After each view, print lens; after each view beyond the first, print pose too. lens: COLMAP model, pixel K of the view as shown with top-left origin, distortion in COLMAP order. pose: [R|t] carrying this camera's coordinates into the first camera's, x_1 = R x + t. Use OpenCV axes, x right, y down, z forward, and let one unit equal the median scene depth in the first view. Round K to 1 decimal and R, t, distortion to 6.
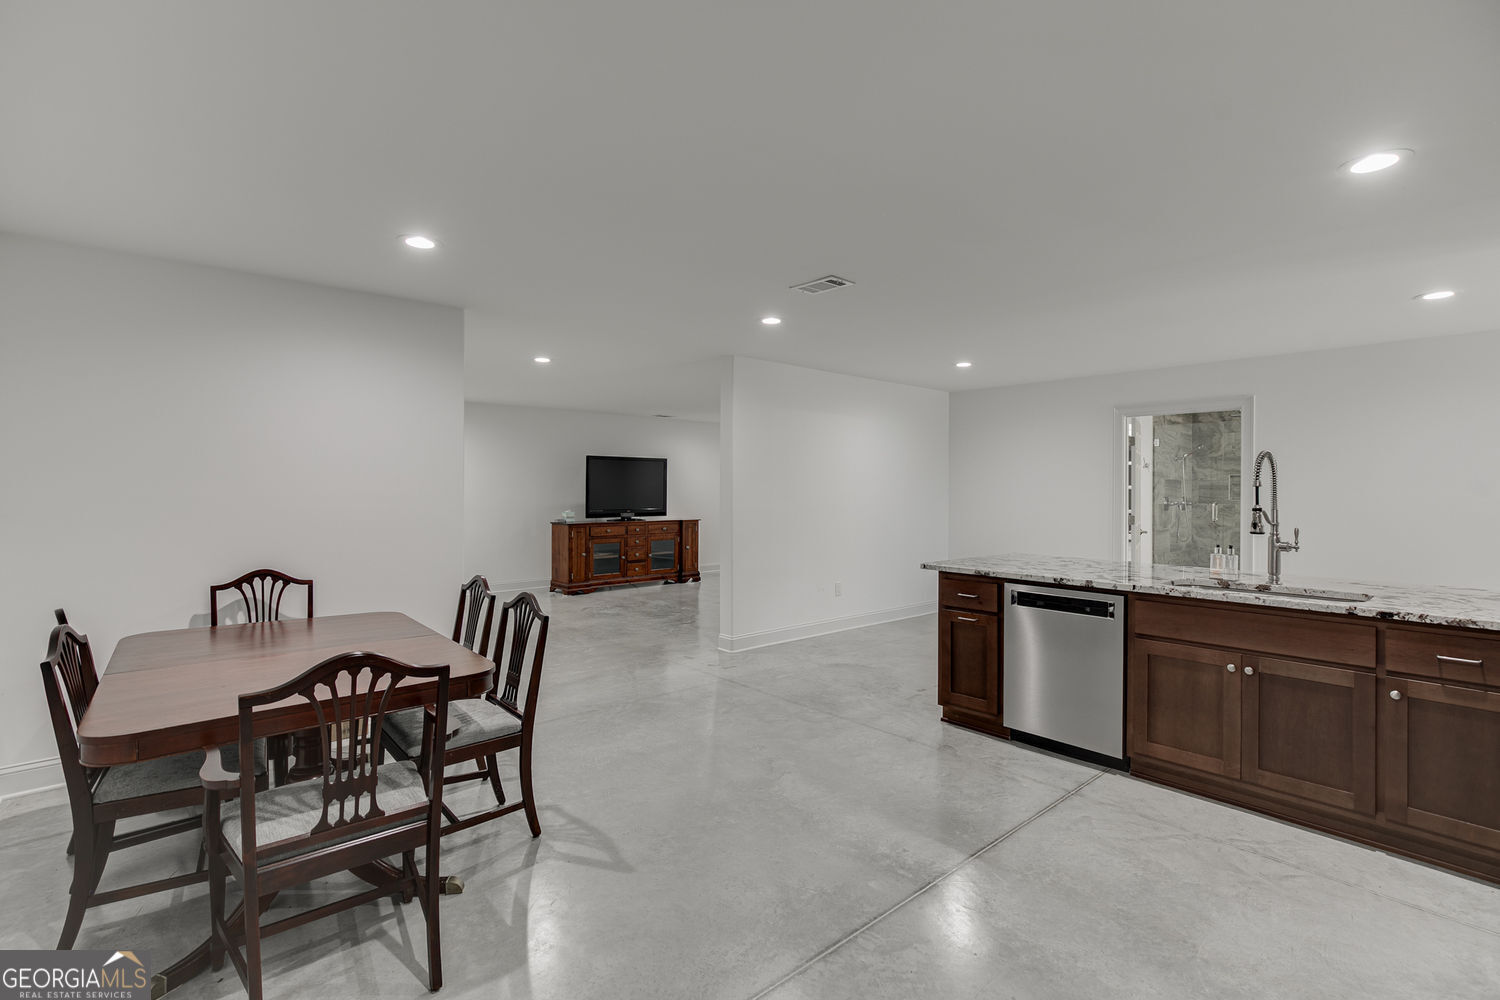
lens RADIAL K [[694.4, 0, 749.6], [0, 694.4, 493.4], [0, 0, 1]] dist [-0.001650, 0.001541]
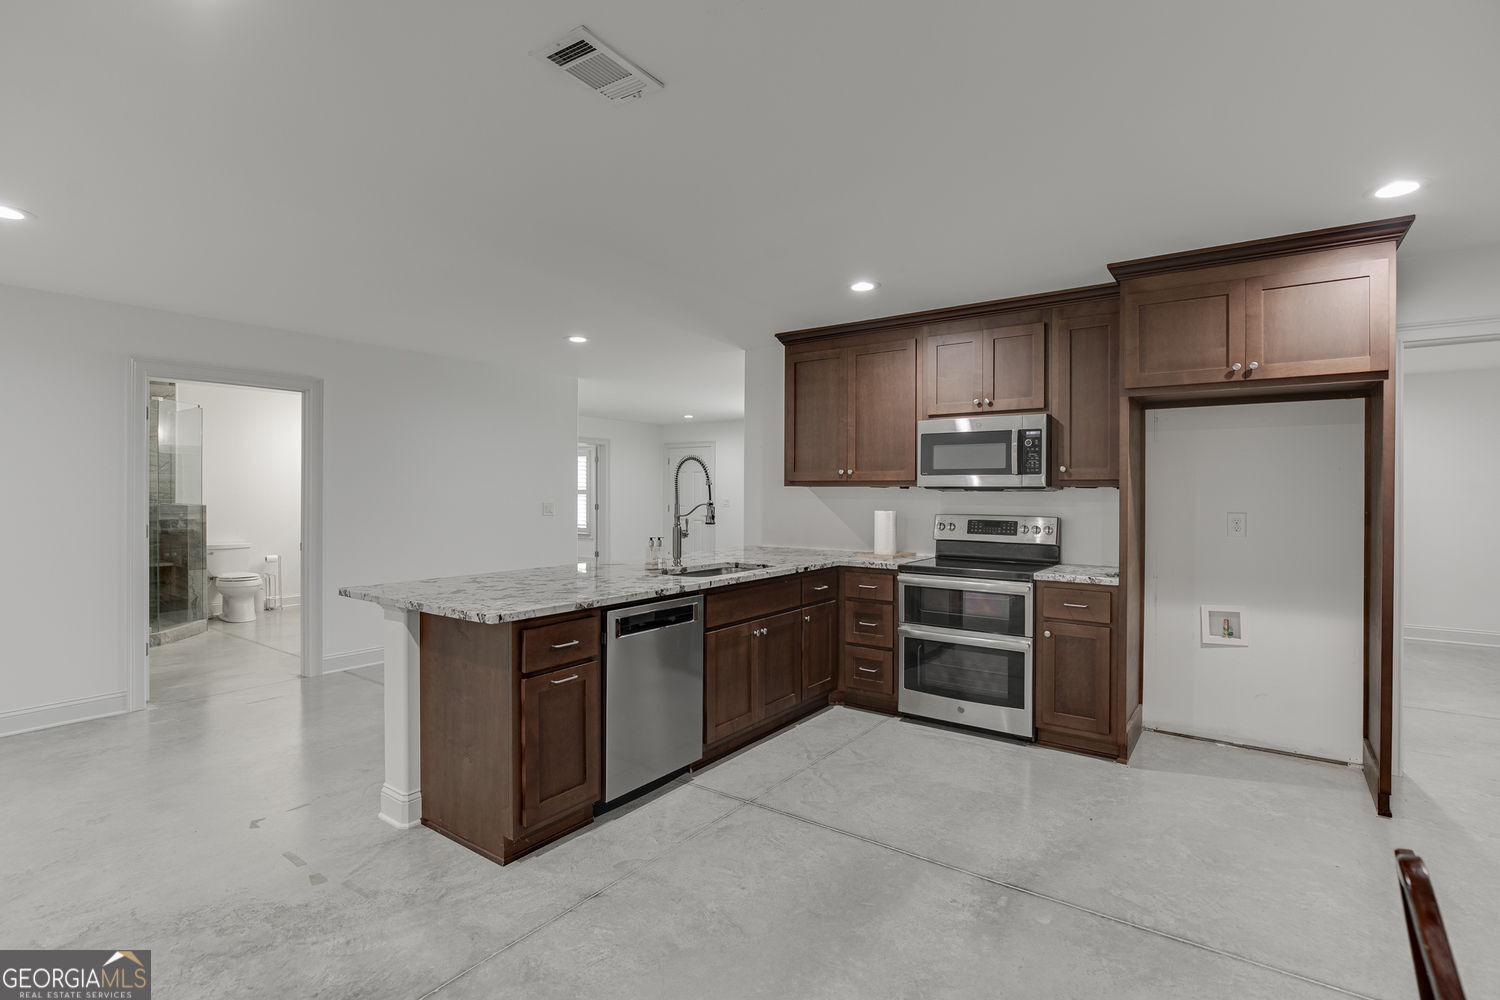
lens RADIAL K [[708.3, 0, 748.7], [0, 708.3, 491.0], [0, 0, 1]] dist [-0.011496, 0.000284]
pose [[-0.218456, -0.008019, 0.975814, -0.466260], [0.000314, 0.999966, 0.008287, -0.009151], [-0.975847, 0.002117, -0.218446, 1.153768]]
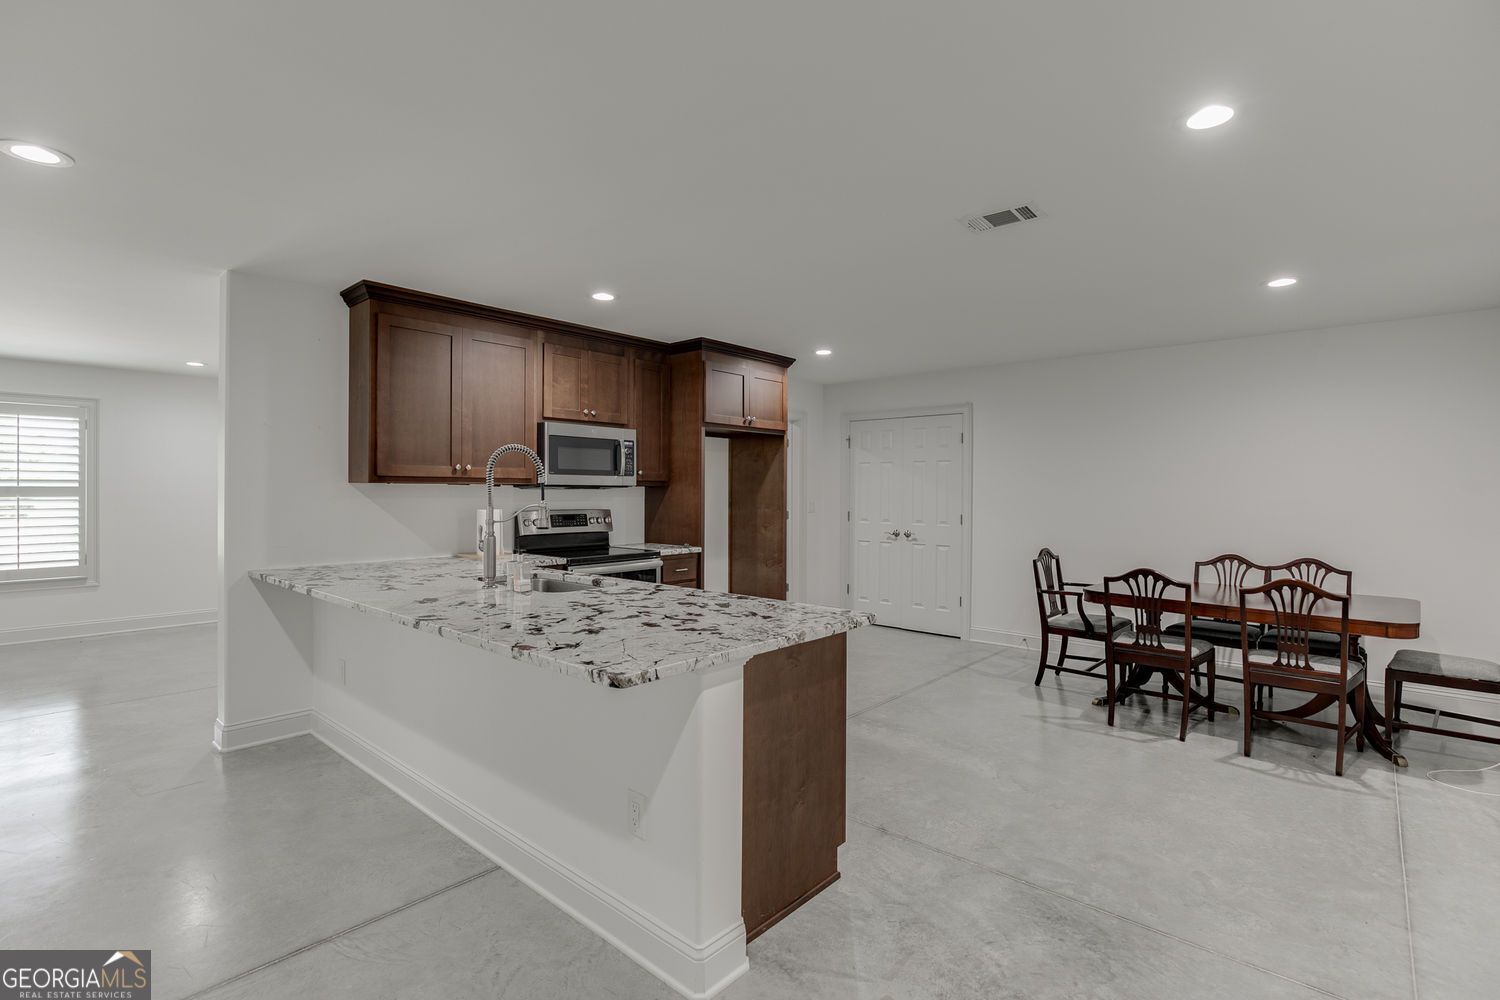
lens RADIAL K [[708.3, 0, 748.5], [0, 708.3, 489.5], [0, 0, 1]] dist [-0.011496, 0.000284]
pose [[-0.992553, -0.009901, -0.121408, 0.535820], [-0.010418, 0.999939, 0.003626, -0.006219], [0.121365, 0.004864, -0.992596, 1.980843]]
